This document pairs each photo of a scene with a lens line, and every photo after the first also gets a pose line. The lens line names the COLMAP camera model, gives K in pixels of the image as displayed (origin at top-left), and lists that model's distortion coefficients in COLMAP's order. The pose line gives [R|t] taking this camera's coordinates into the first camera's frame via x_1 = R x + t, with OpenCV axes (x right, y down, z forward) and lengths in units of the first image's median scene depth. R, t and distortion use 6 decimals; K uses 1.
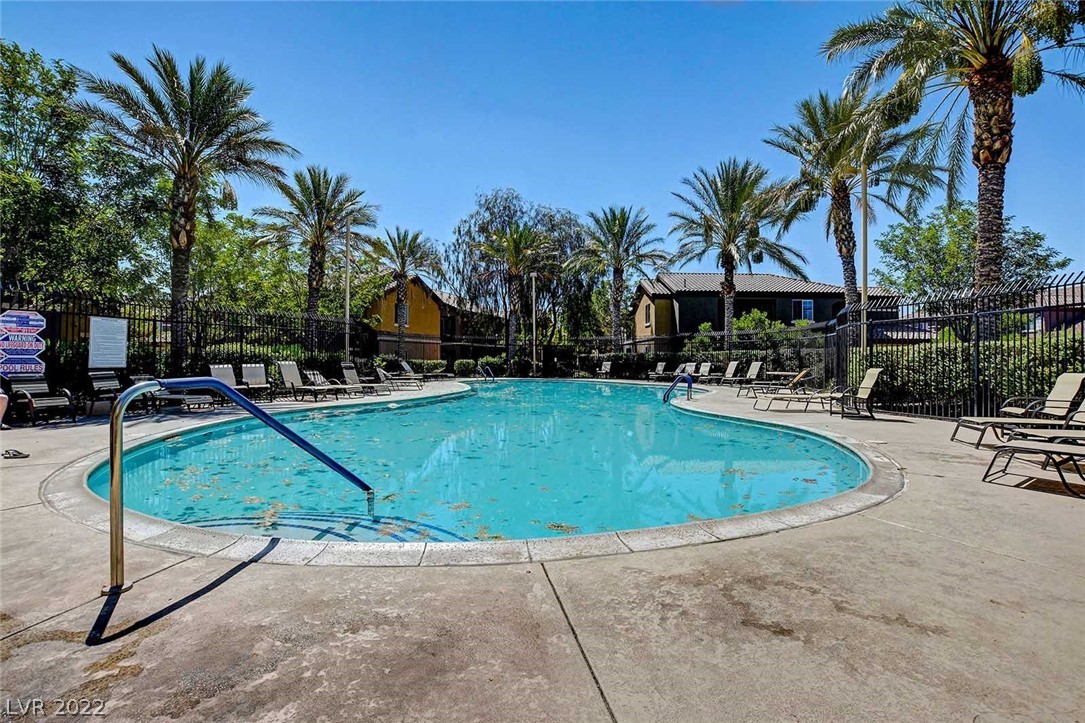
lens RADIAL K [[473.3, 0, 542.0], [0, 473.3, 359.8], [0, 0, 1]] dist [-0.019597, 0.000488]
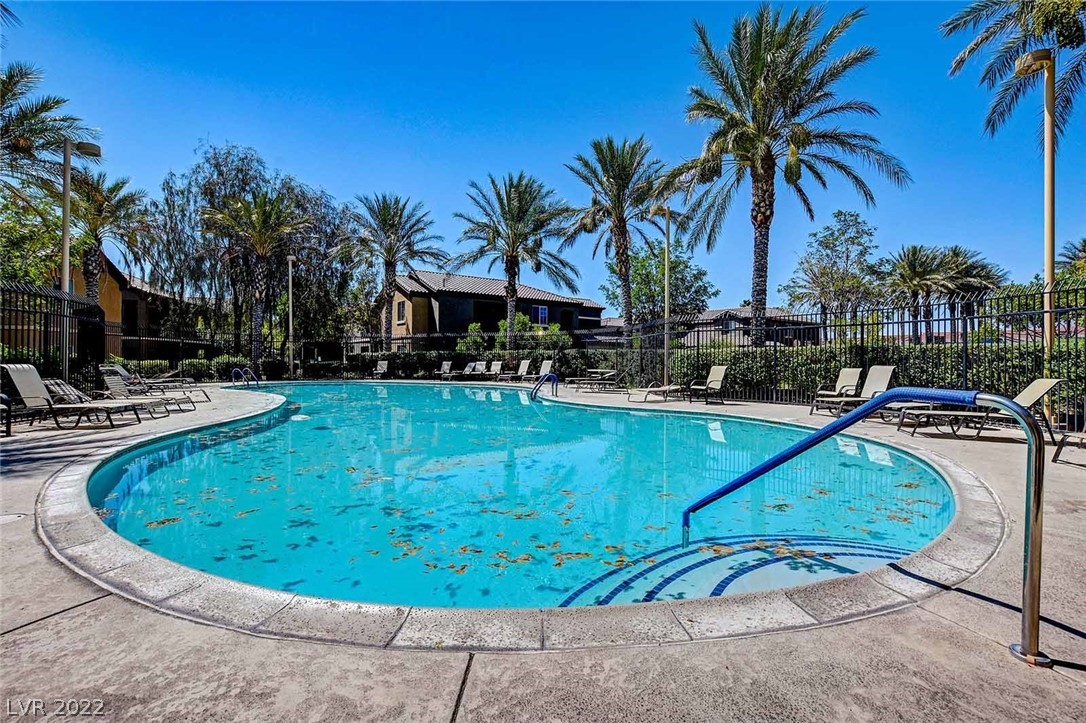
lens RADIAL K [[473.7, 0, 543.3], [0, 473.7, 365.2], [0, 0, 1]] dist [-0.019597, 0.000488]
pose [[0.816406, -0.010072, 0.577391, -0.163788], [0.001497, 0.999881, 0.015325, -0.001621], [-0.577477, -0.011647, 0.816324, 0.066878]]
